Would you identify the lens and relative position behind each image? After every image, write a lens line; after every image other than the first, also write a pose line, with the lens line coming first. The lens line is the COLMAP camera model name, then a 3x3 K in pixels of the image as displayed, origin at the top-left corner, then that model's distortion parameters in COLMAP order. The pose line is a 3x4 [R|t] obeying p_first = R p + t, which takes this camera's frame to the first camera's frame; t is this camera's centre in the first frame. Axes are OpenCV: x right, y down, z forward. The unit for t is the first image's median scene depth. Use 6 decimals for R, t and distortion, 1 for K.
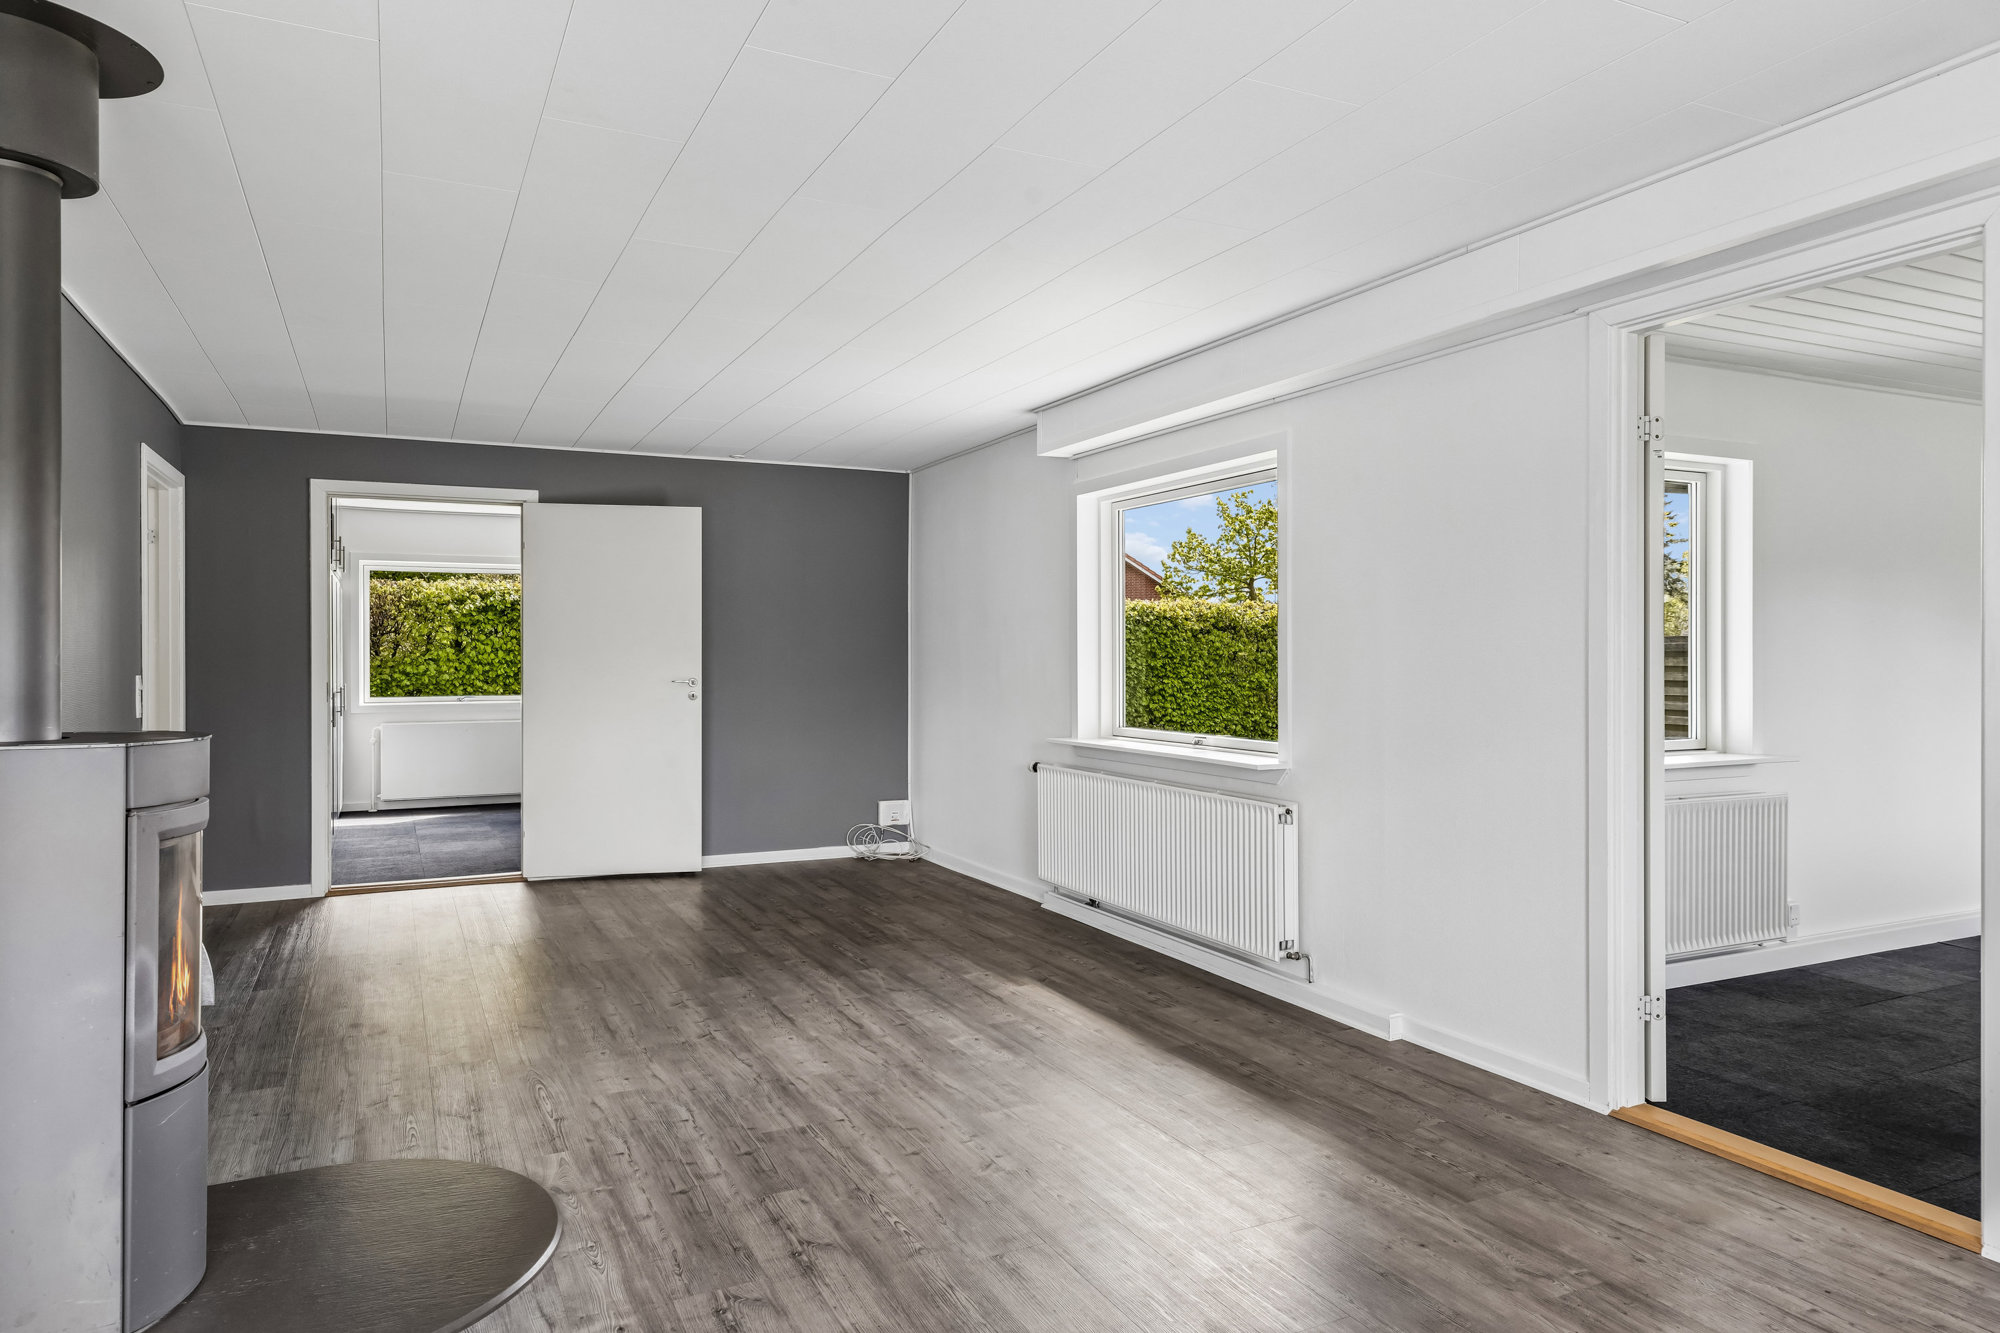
lens RADIAL K [[1253.1, 0, 996.6], [0, 1253.1, 666.2], [0, 0, 1]] dist [0.005661, 0.001085]
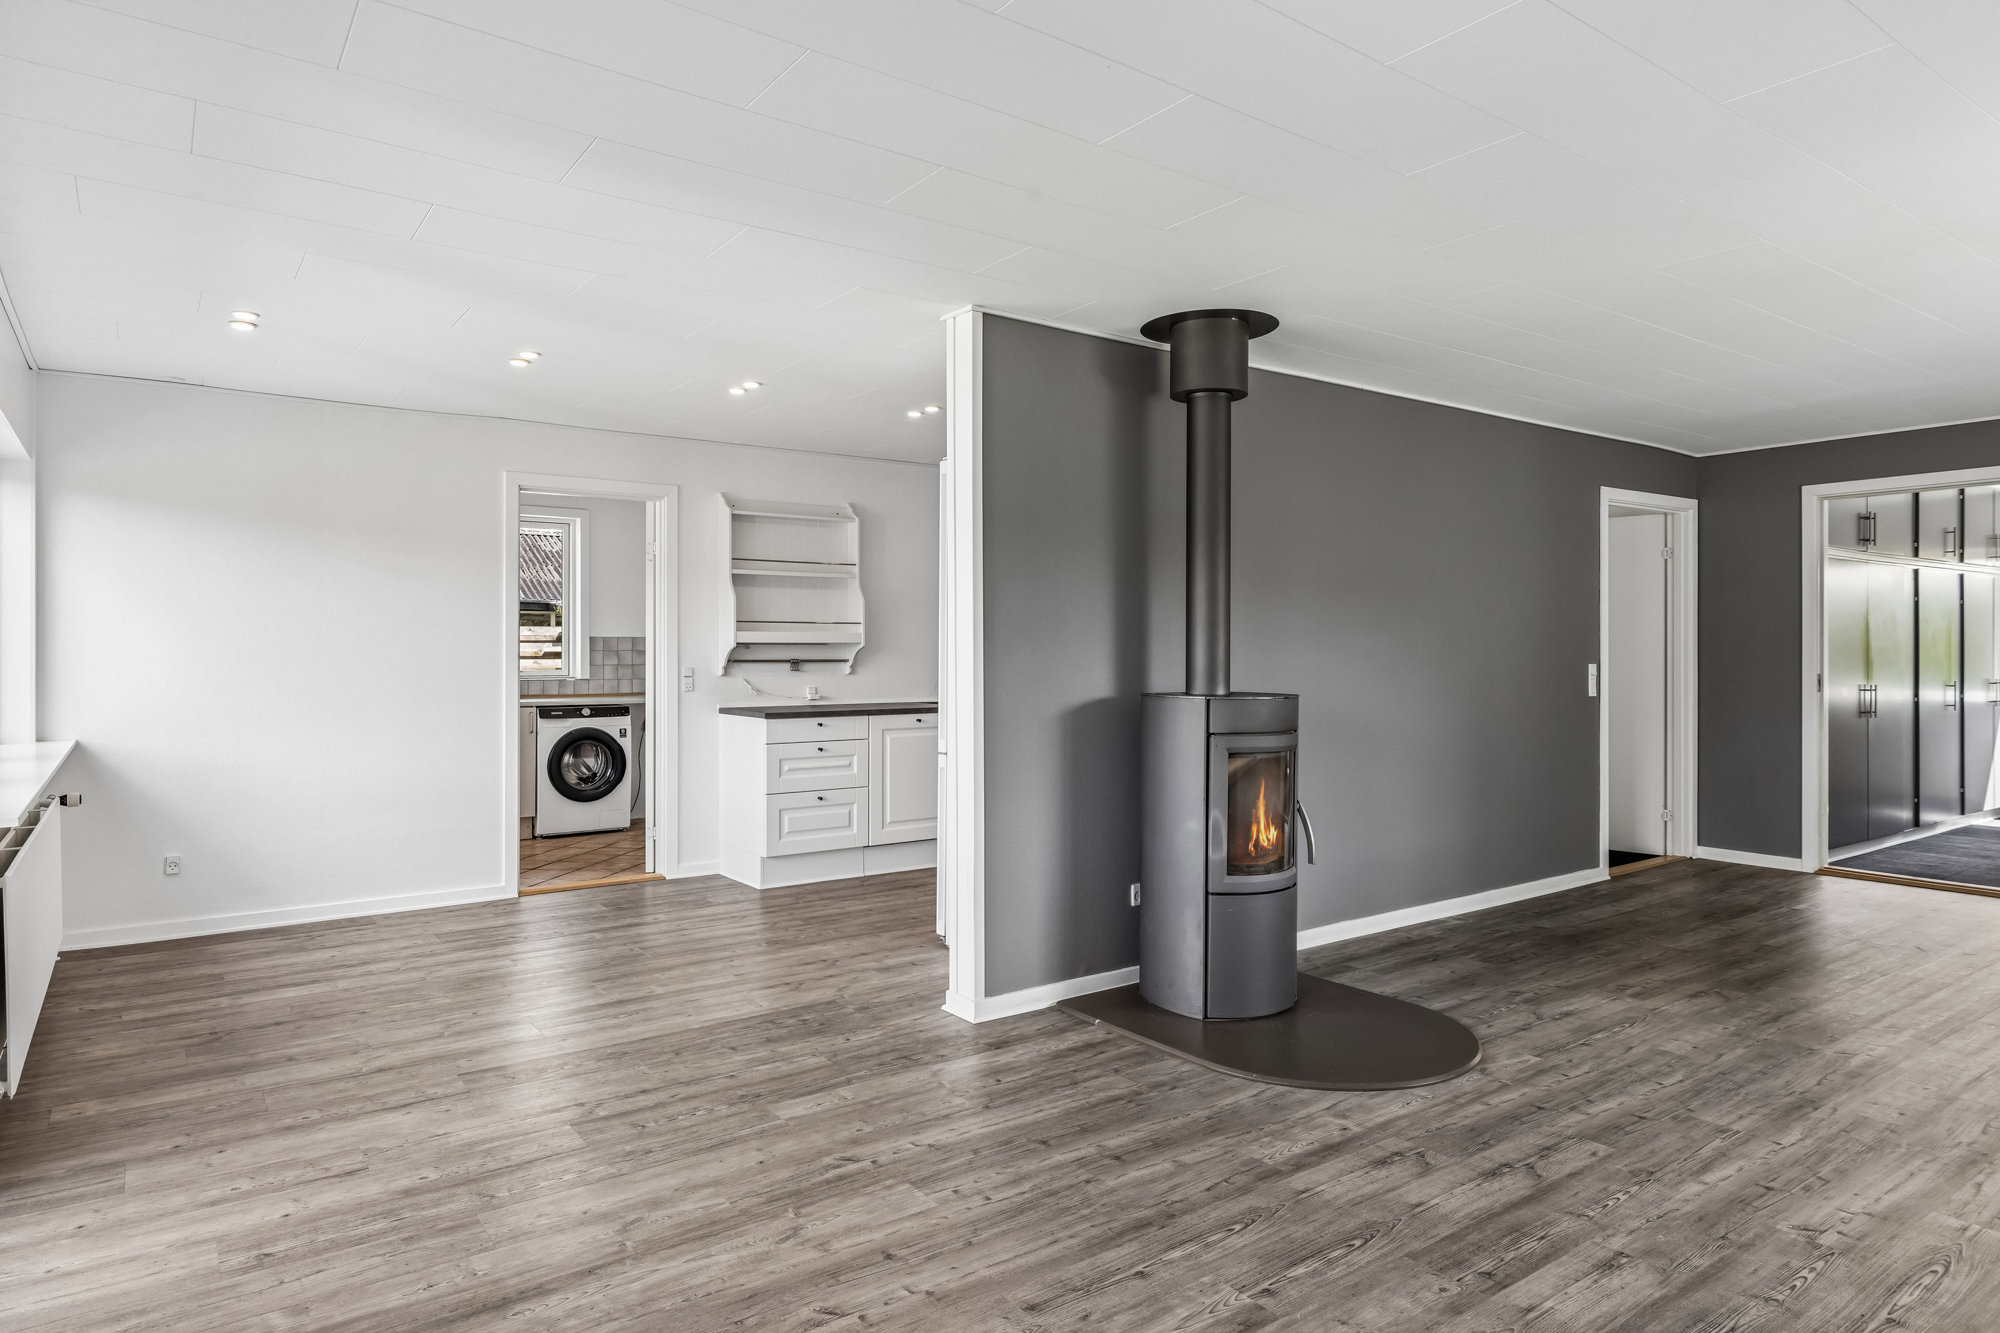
lens RADIAL K [[1164.2, 0, 997.1], [0, 1164.2, 653.1], [0, 0, 1]] dist [0.013963, -0.003960]
pose [[0.170746, 0.002448, -0.985312, 0.682901], [-0.007106, 0.999974, 0.001253, -0.002429], [0.985289, 0.006788, 0.170759, 0.289069]]
